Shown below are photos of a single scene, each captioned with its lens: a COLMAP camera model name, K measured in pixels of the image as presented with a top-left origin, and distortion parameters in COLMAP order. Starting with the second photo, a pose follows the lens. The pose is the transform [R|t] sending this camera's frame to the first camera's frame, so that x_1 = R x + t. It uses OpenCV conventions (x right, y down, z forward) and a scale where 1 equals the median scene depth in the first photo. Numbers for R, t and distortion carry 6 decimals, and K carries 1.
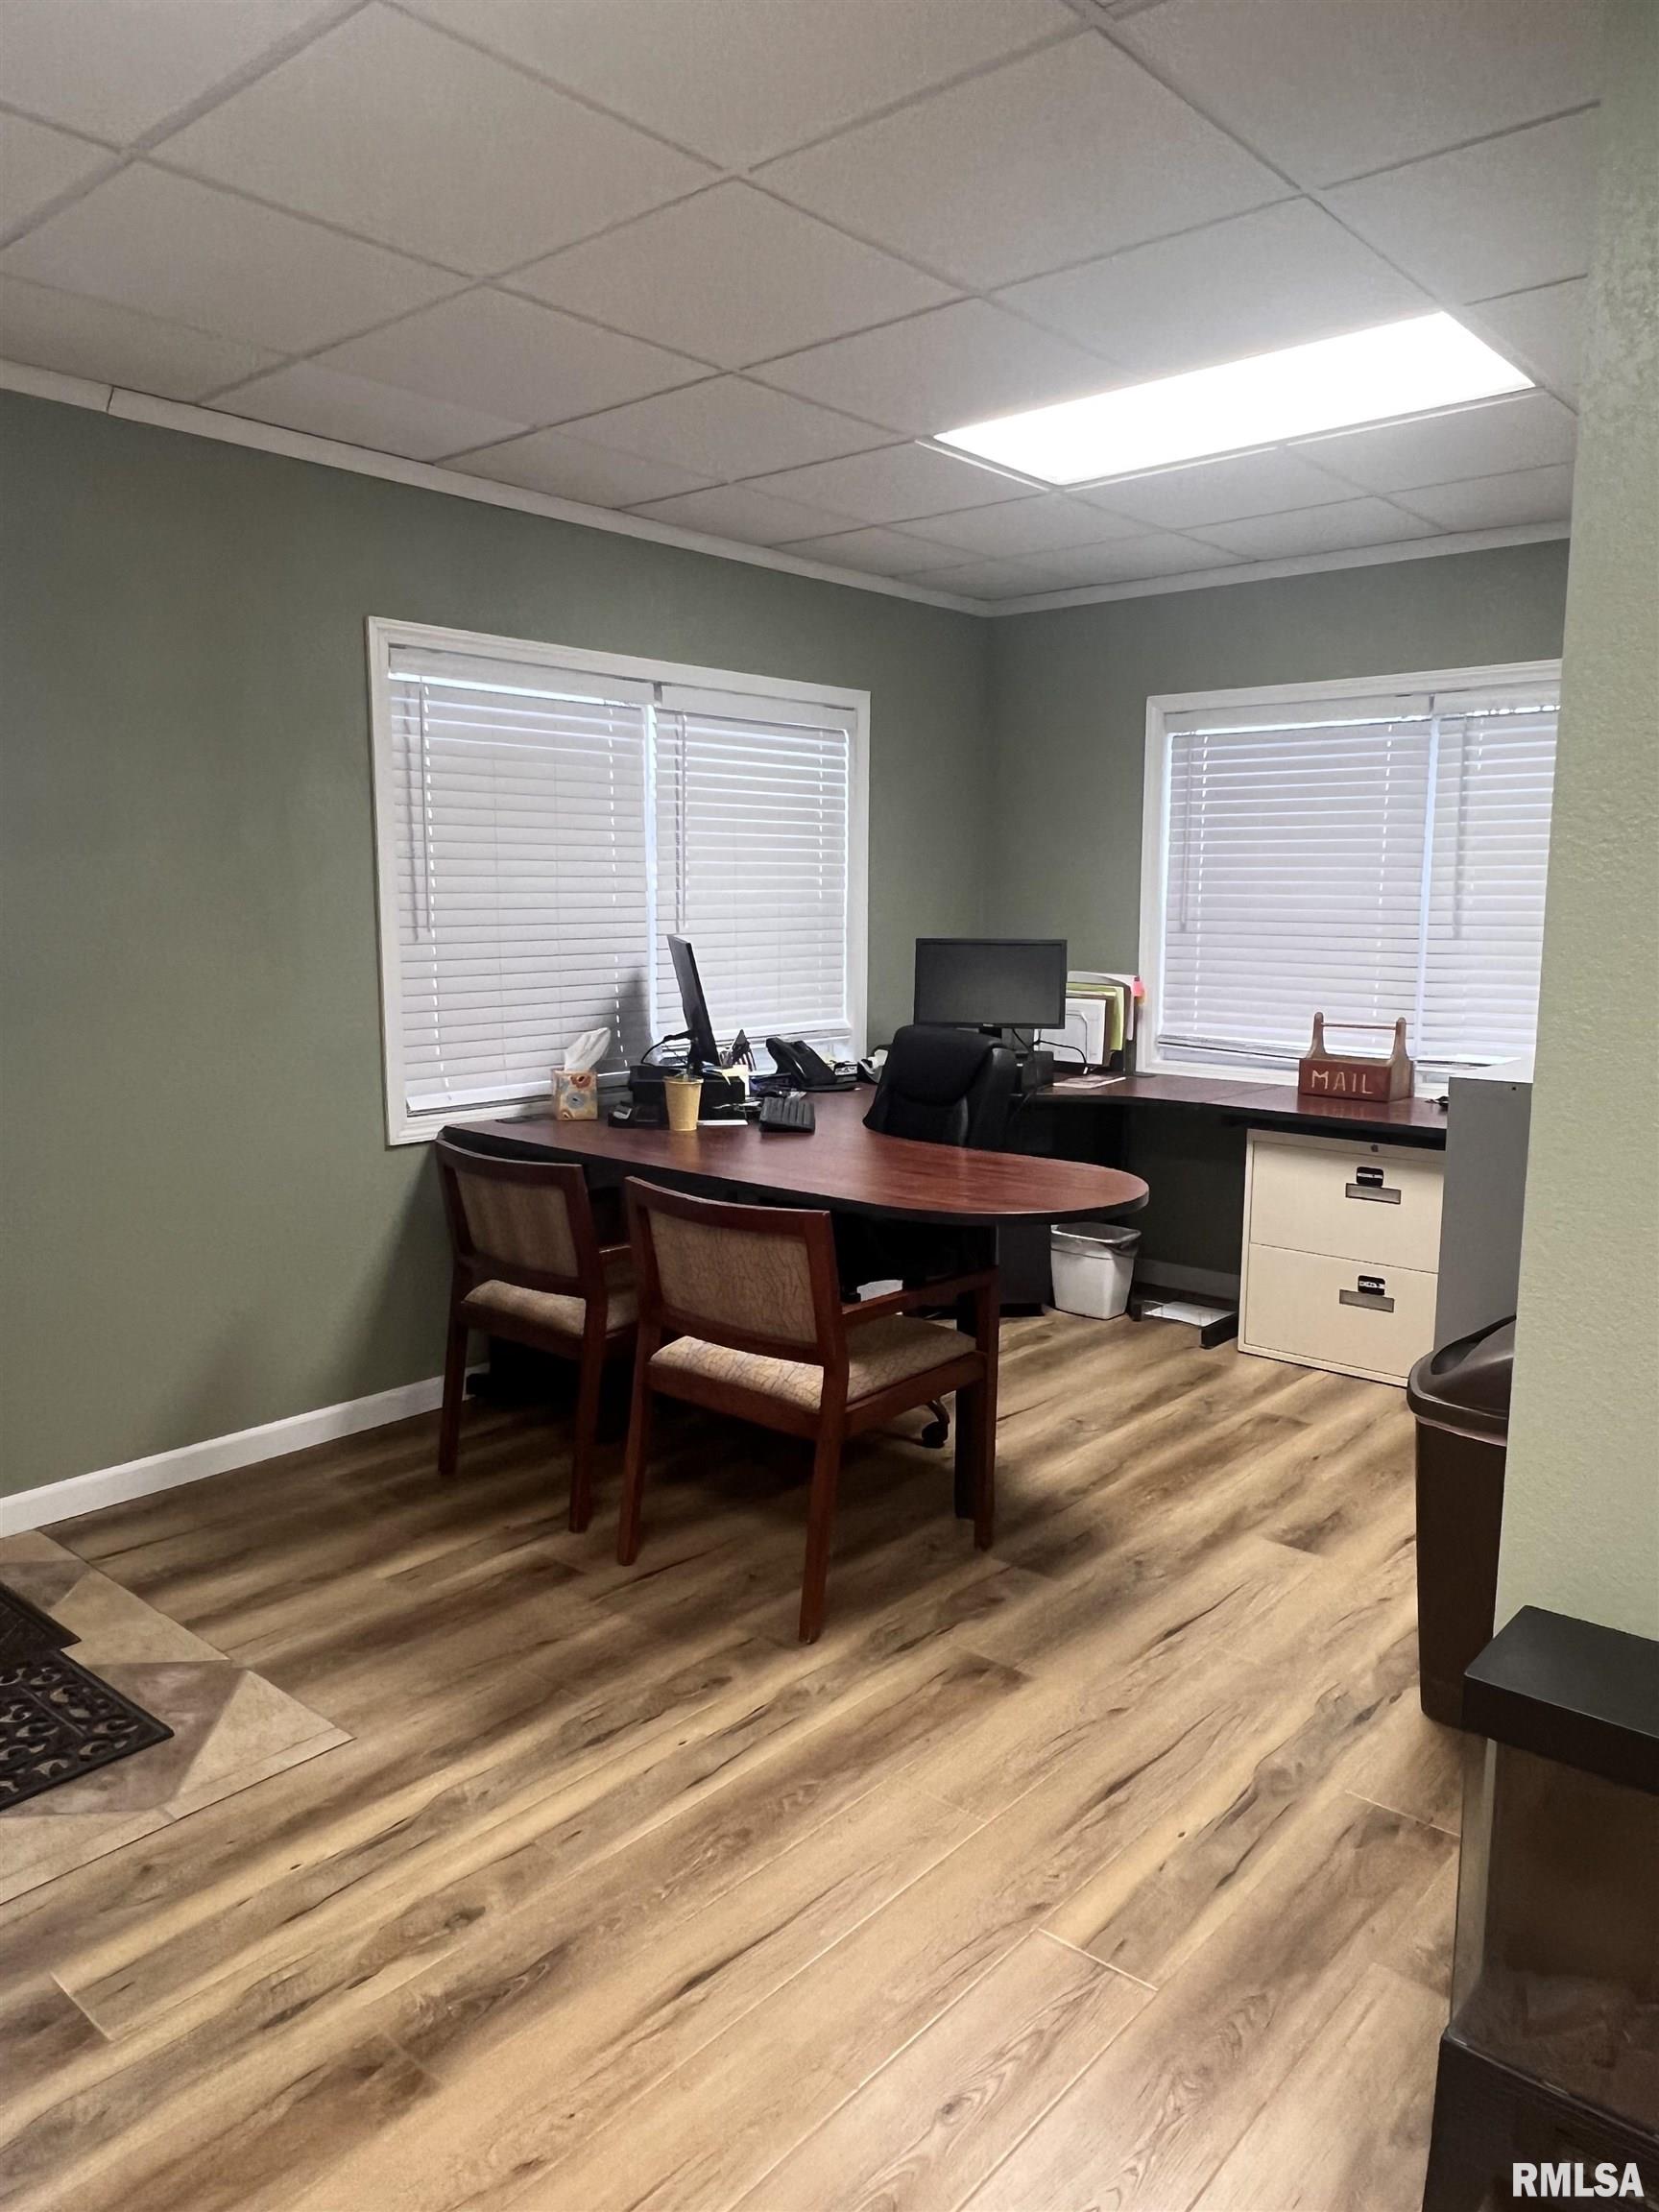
lens RADIAL K [[1536.6, 0, 829.5], [0, 1536.6, 1106.0], [0, 0, 1]] dist [0.000366, -0.005877]
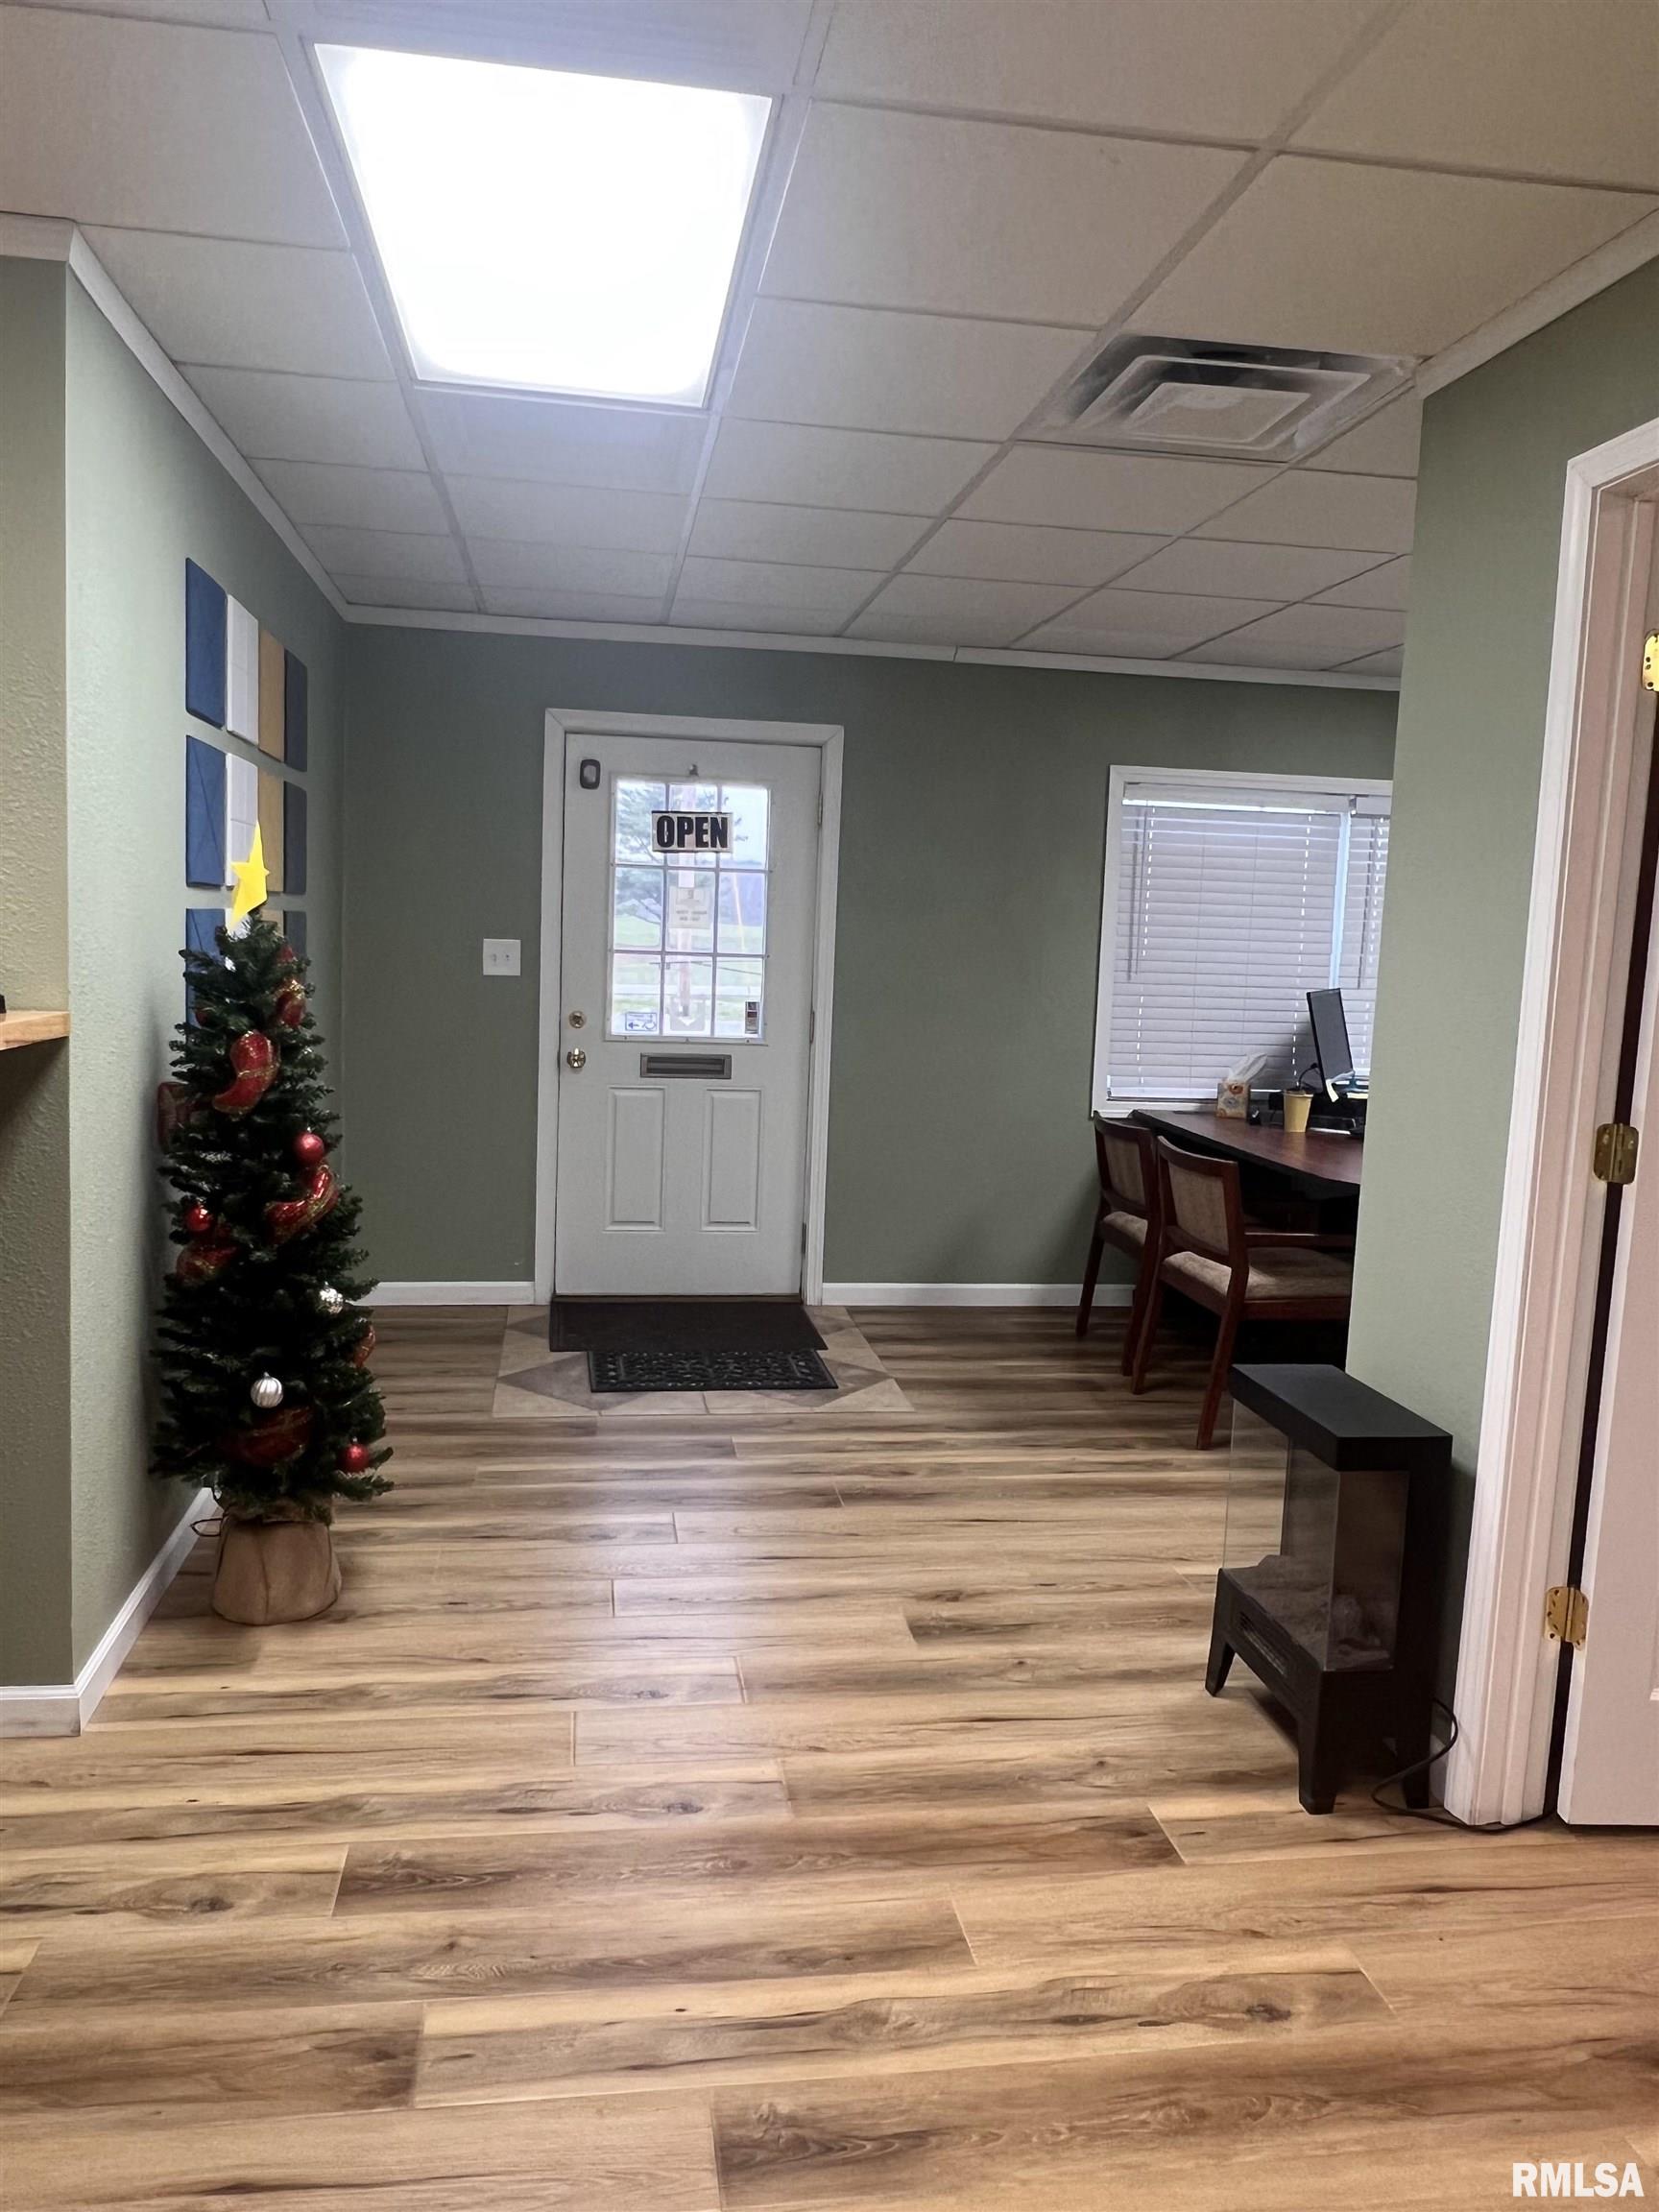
lens RADIAL K [[1536.6, 0, 829.5], [0, 1536.6, 1106.0], [0, 0, 1]] dist [0.000366, -0.005877]
pose [[0.771596, 0.101742, -0.627923, 0.605211], [-0.126207, 0.991988, 0.005647, 0.052280], [0.623467, 0.074891, 0.778255, -0.416720]]
